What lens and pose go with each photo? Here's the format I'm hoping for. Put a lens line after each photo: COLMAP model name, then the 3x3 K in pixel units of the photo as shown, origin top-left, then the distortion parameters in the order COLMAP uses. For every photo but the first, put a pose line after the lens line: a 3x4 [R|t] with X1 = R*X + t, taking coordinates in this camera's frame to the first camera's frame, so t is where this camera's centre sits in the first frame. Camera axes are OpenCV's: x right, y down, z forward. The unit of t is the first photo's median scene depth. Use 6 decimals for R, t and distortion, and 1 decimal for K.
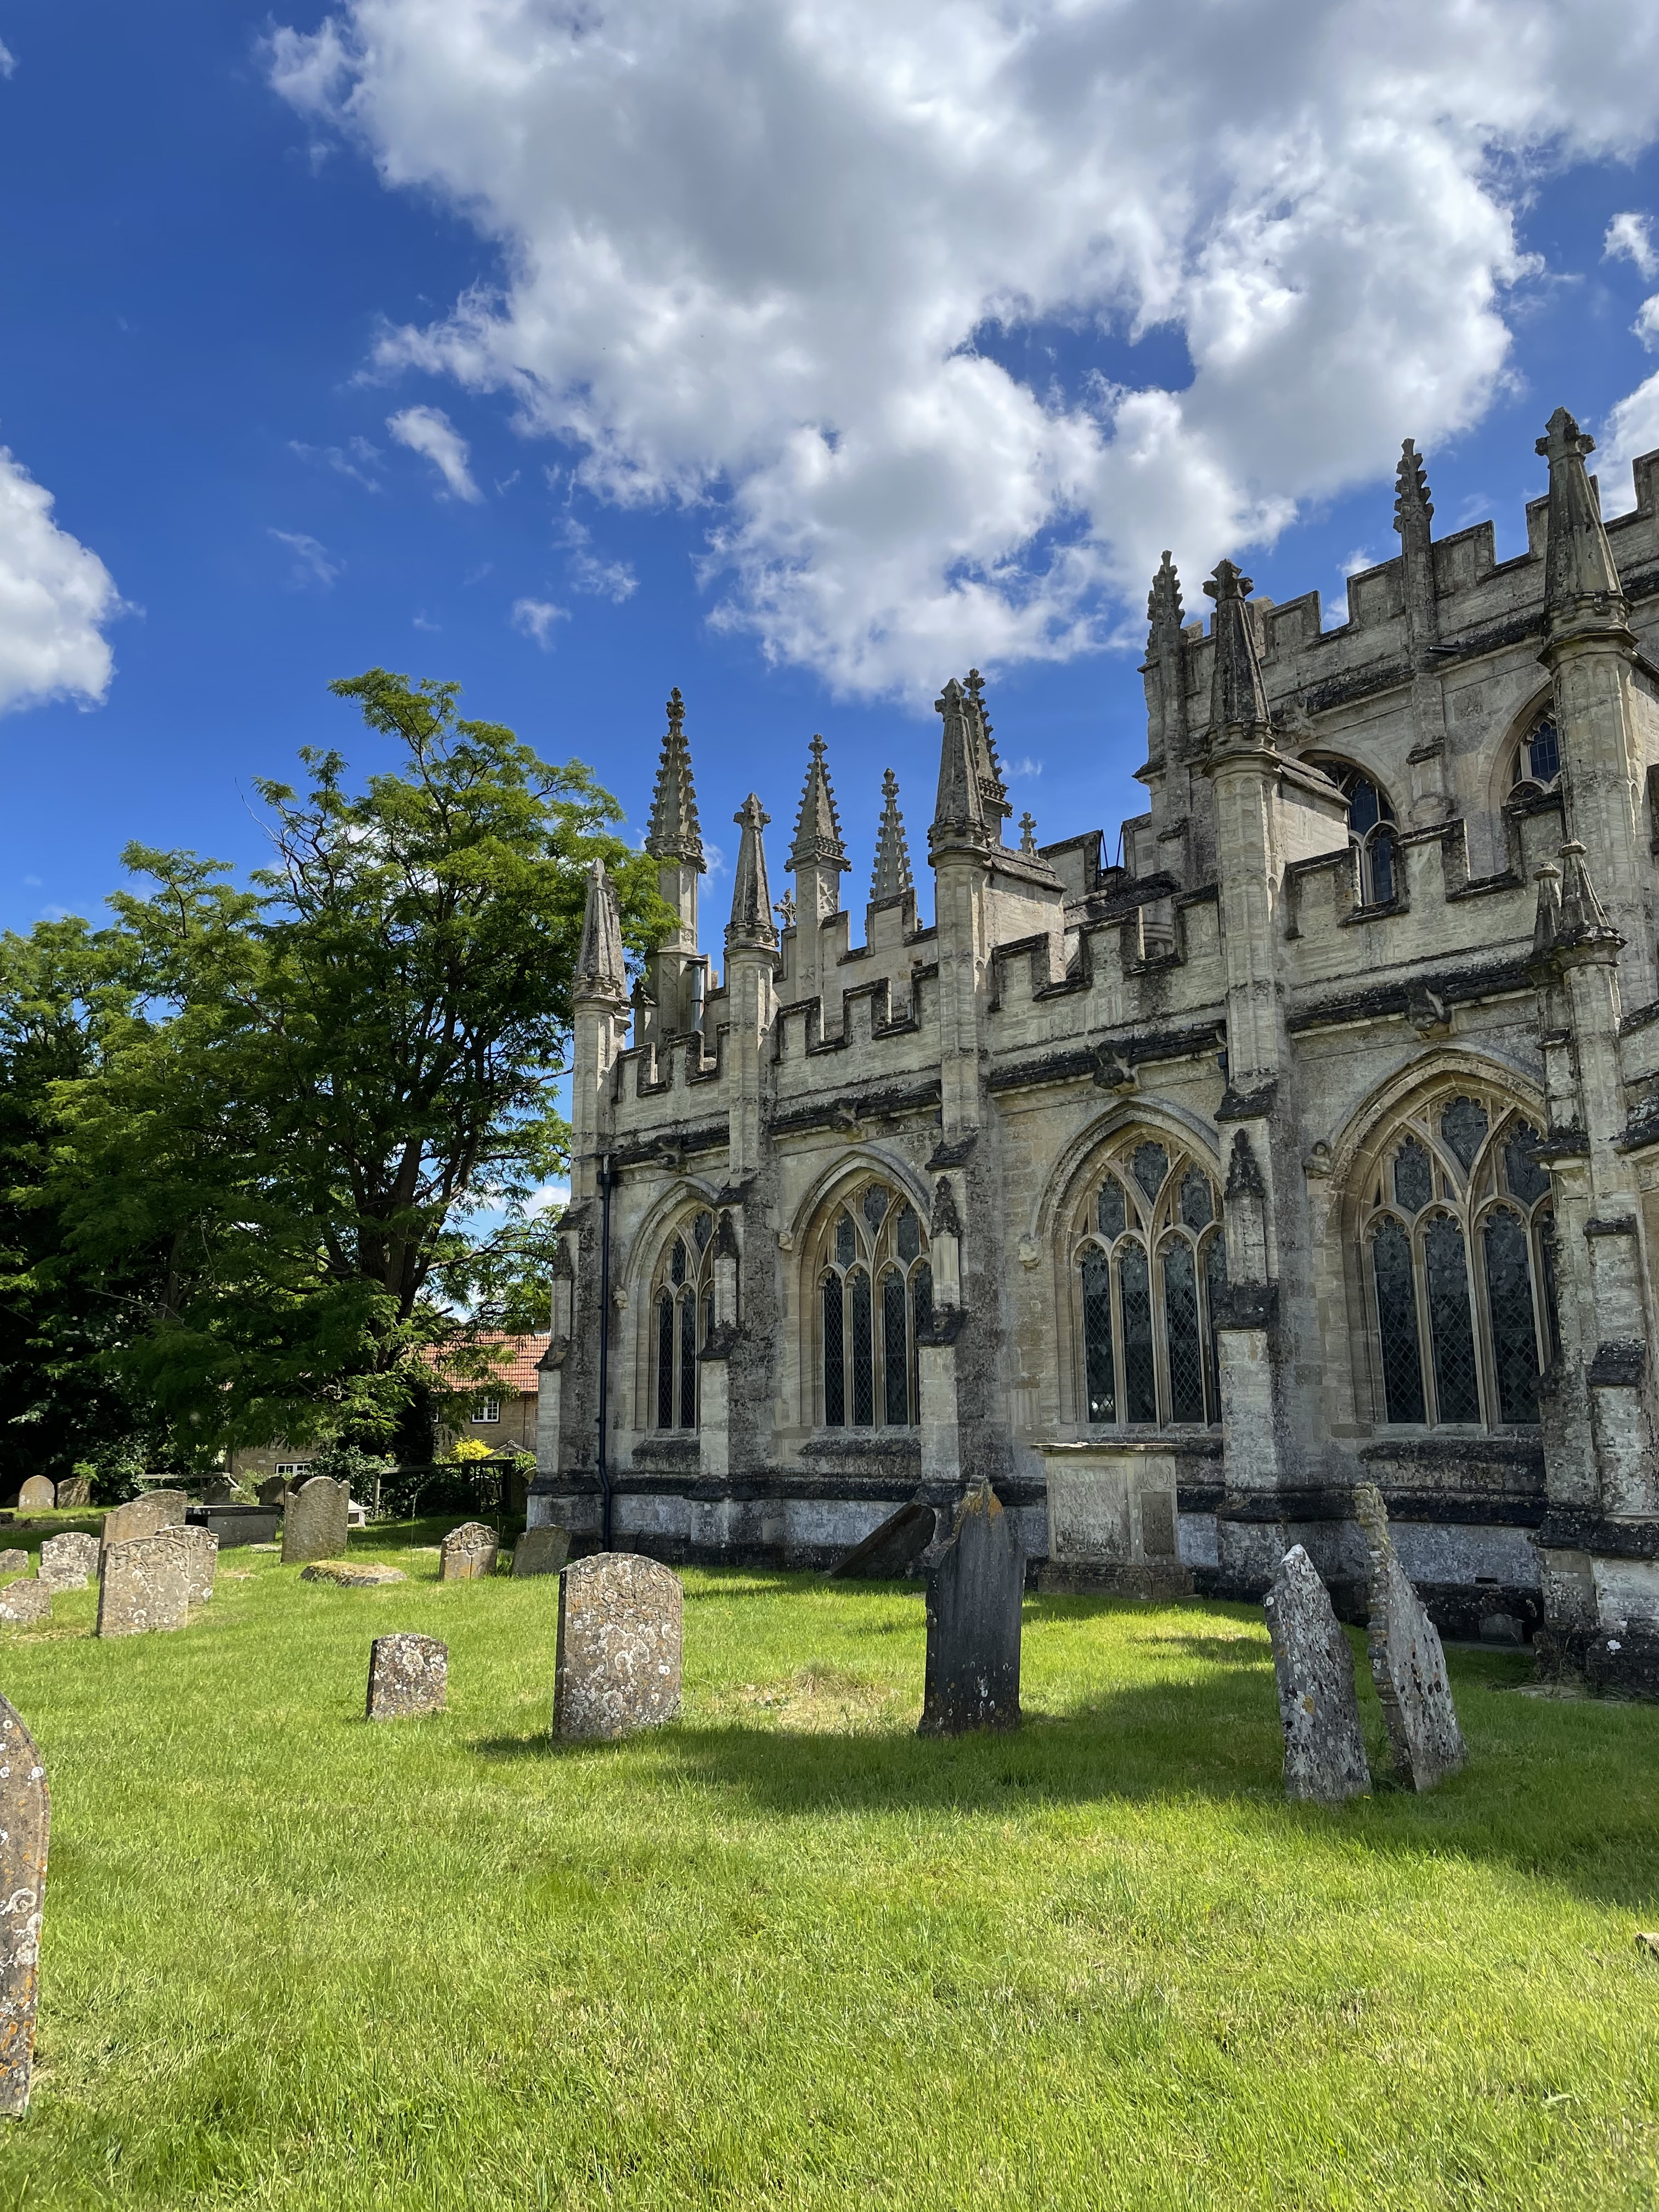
lens RADIAL K [[1647.0, 0, 830.8], [0, 1647.0, 1086.5], [0, 0, 1]] dist [0.080338, -0.117844]
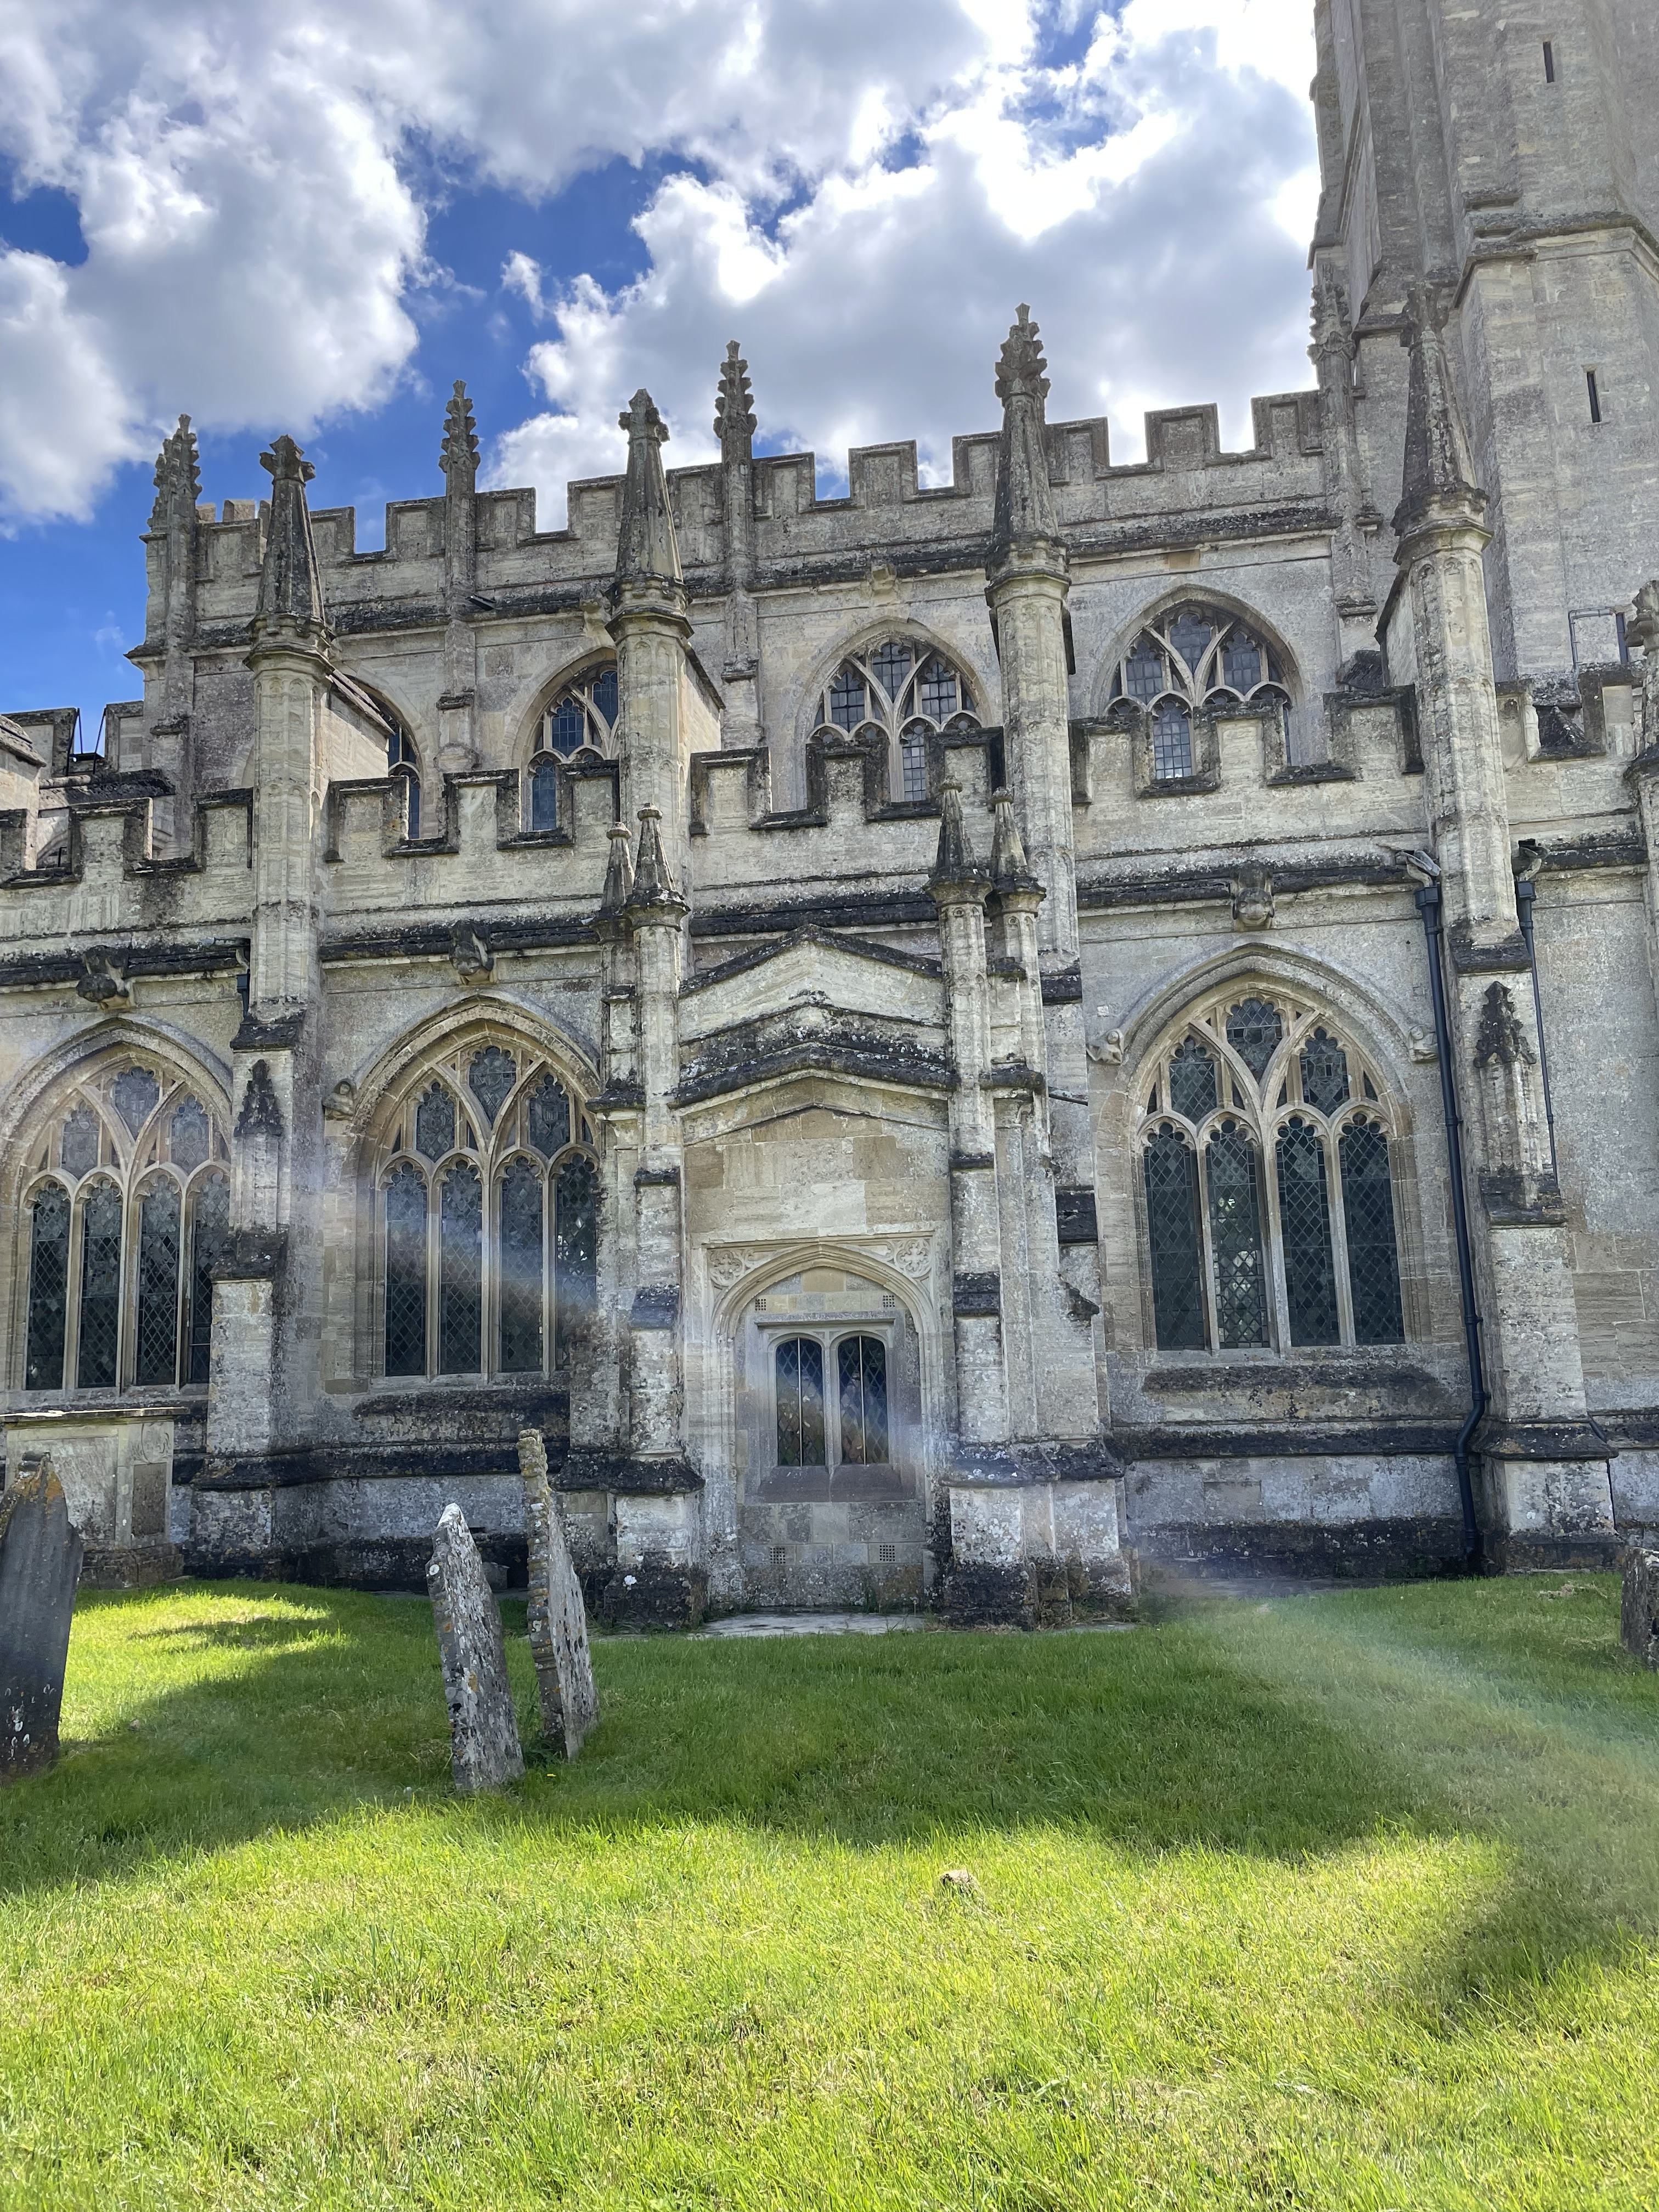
lens RADIAL K [[1647.0, 0, 830.8], [0, 1647.0, 1086.5], [0, 0, 1]] dist [0.080338, -0.117844]
pose [[0.790839, 0.080505, 0.606707, -0.058334], [-0.093473, 0.995569, -0.010262, 0.021053], [-0.604845, -0.048595, 0.794859, 0.088894]]
